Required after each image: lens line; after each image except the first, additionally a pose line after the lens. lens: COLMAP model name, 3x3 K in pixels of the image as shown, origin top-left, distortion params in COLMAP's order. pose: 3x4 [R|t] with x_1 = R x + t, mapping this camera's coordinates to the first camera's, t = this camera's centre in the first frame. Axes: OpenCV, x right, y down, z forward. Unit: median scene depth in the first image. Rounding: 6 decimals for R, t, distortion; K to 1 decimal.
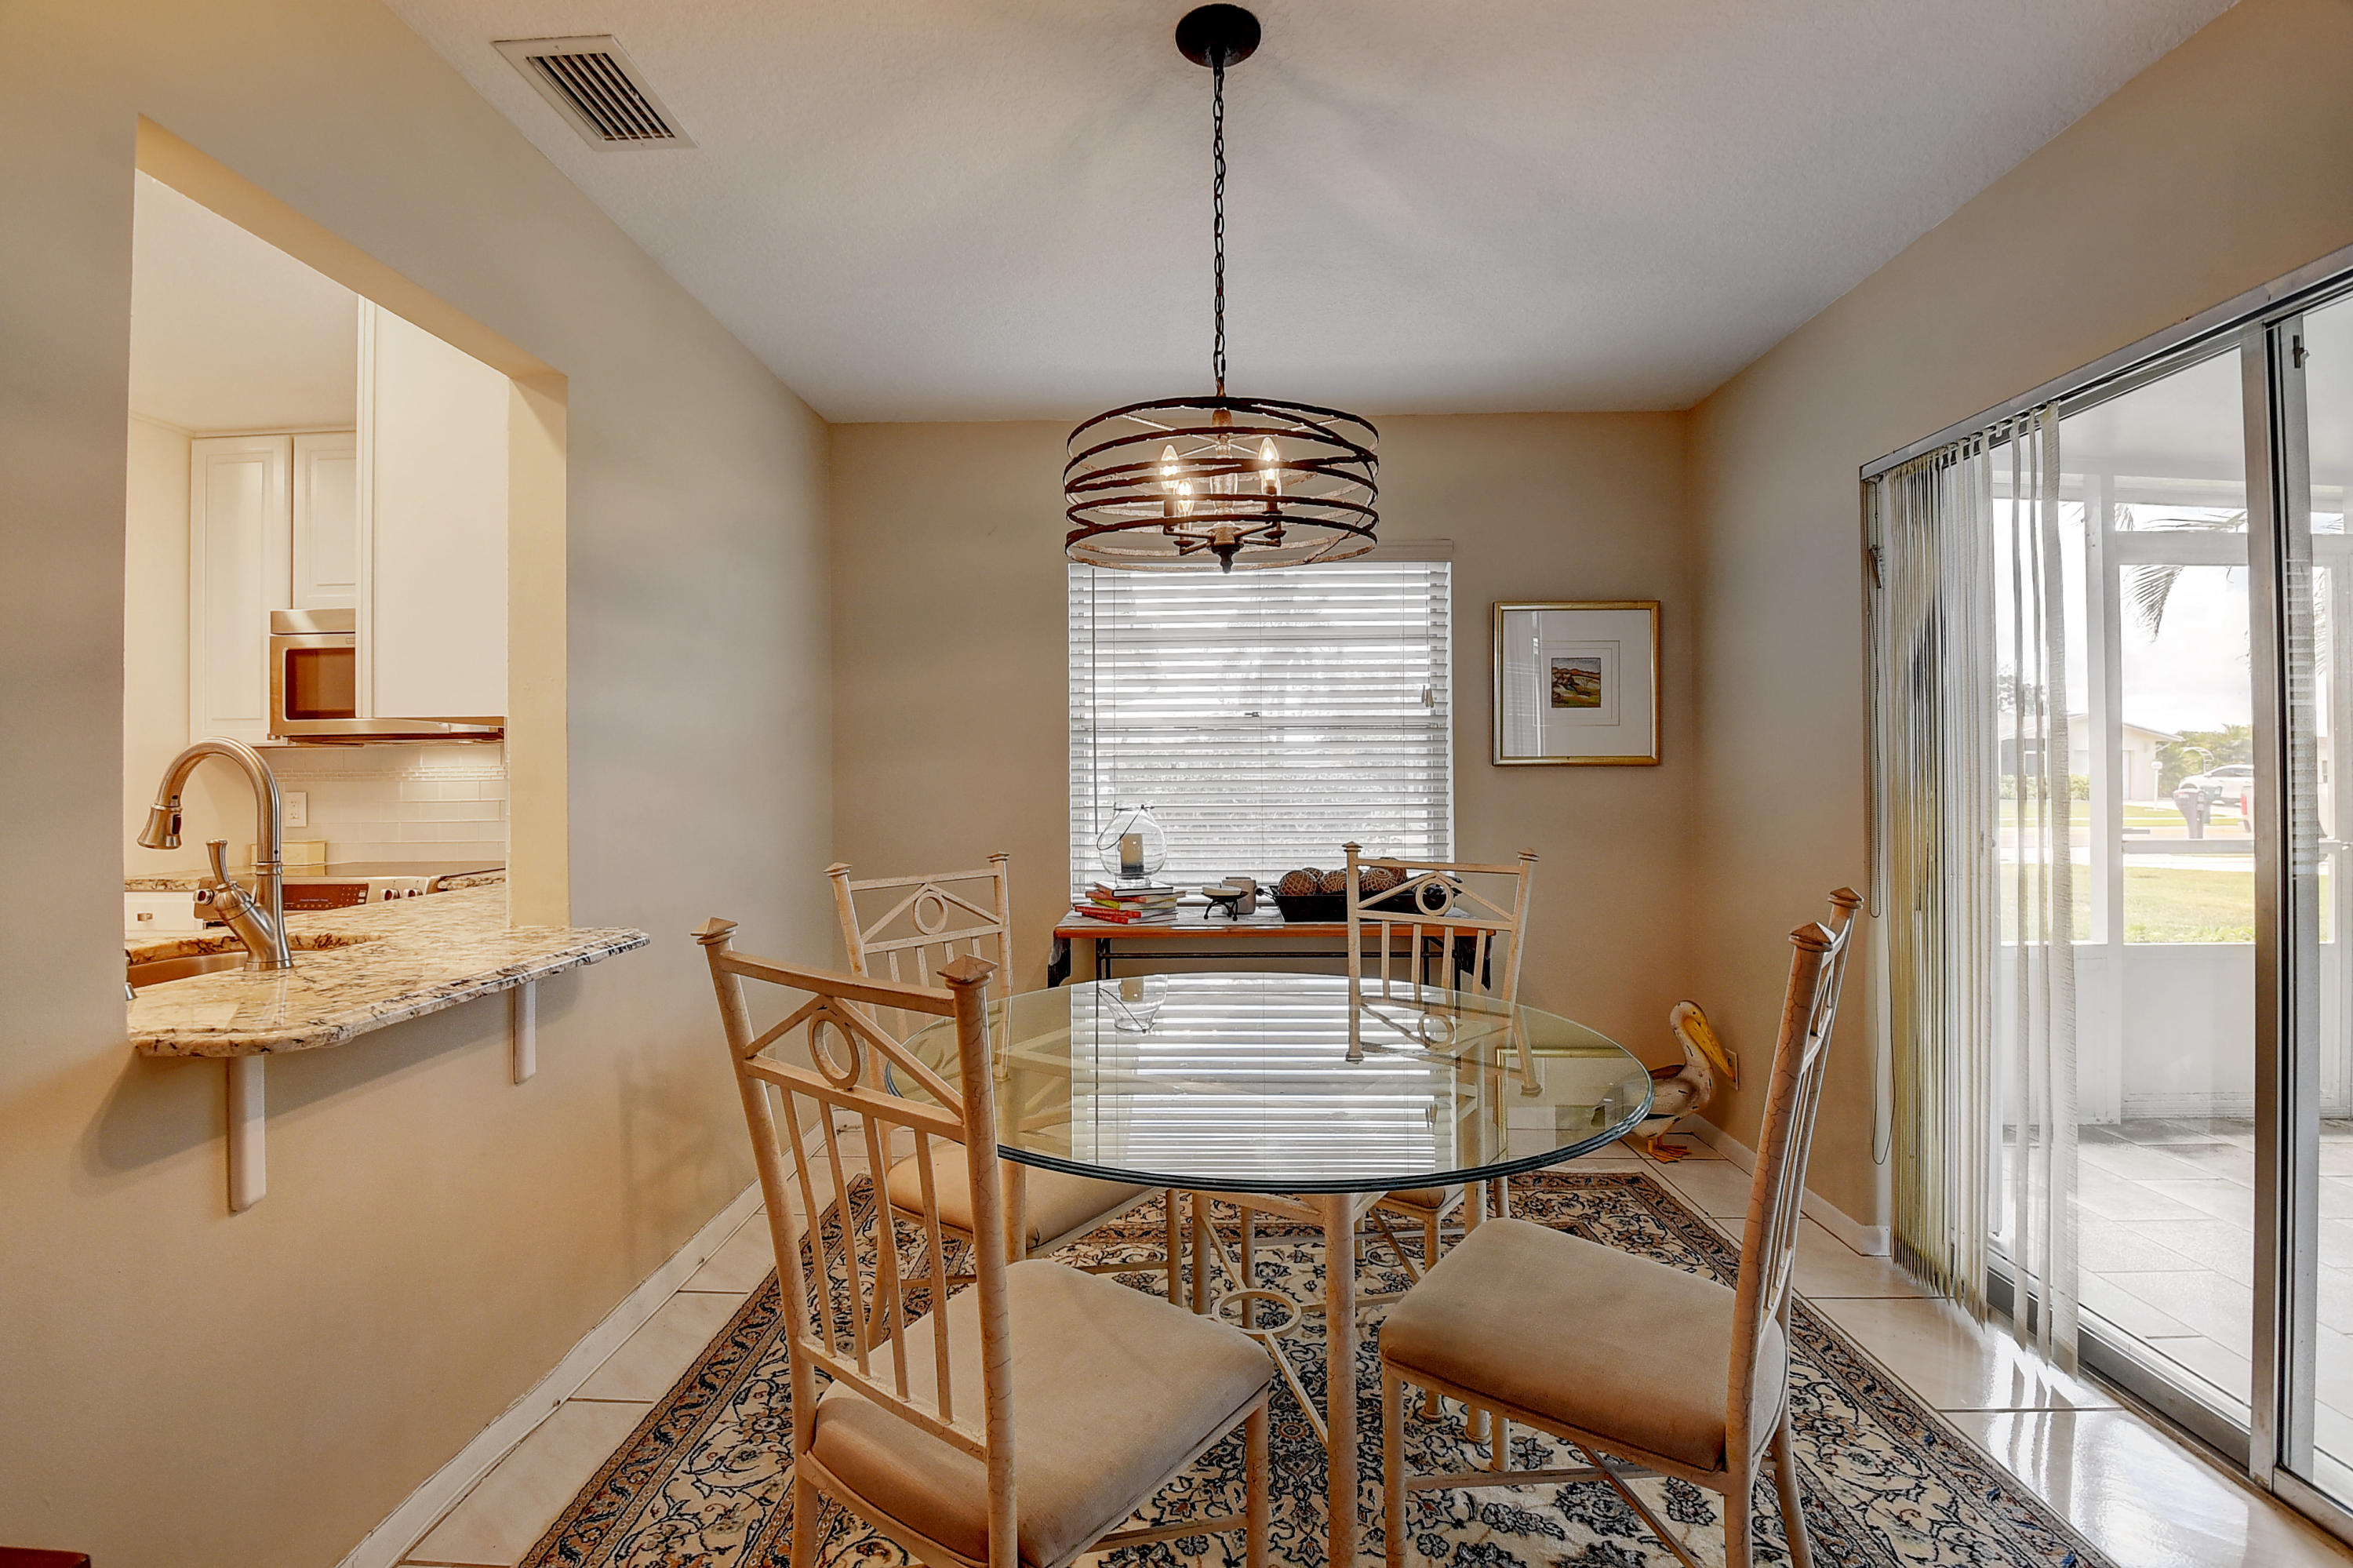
lens RADIAL K [[1031.5, 0, 1169.6], [0, 1031.5, 763.5], [0, 0, 1]] dist [0.014334, -0.025351]
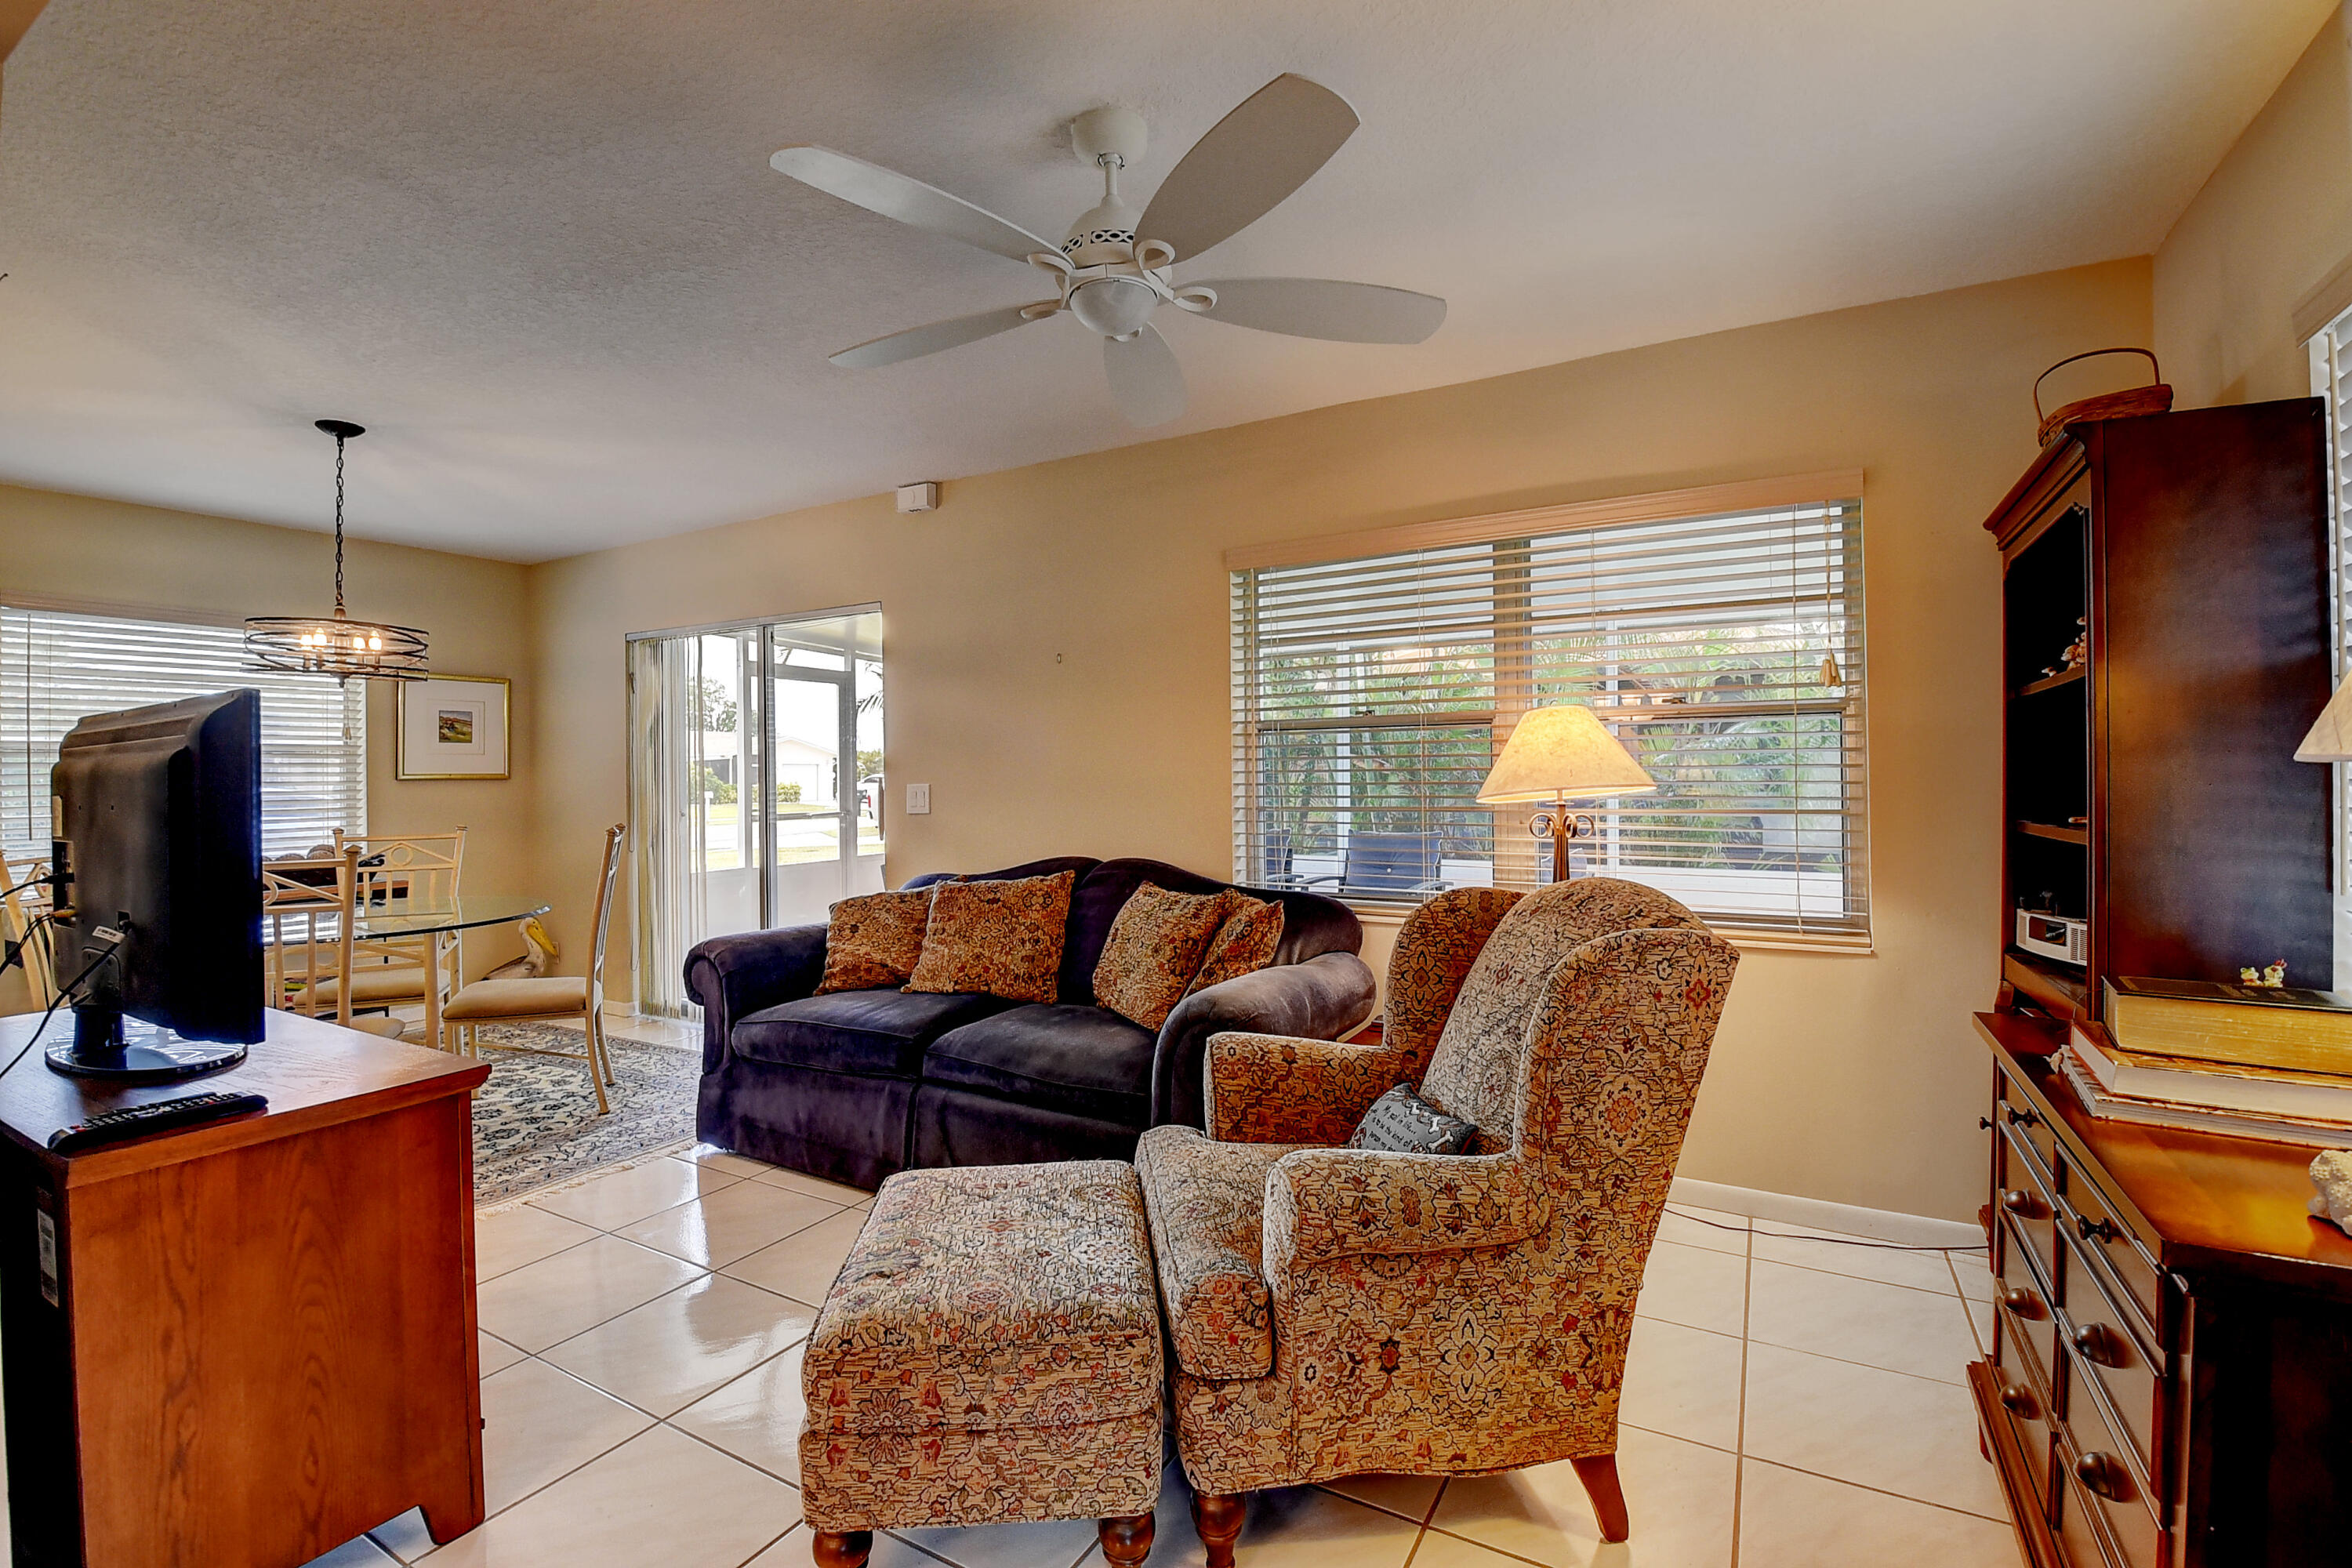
lens RADIAL K [[1031.0, 0, 1169.1], [0, 1031.0, 763.5], [0, 0, 1]] dist [0.014334, -0.025351]
pose [[0.473986, 0.006703, 0.880507, -0.506772], [0.002614, 0.999956, -0.009019, -0.005688], [-0.880528, 0.006577, 0.473948, -0.747828]]
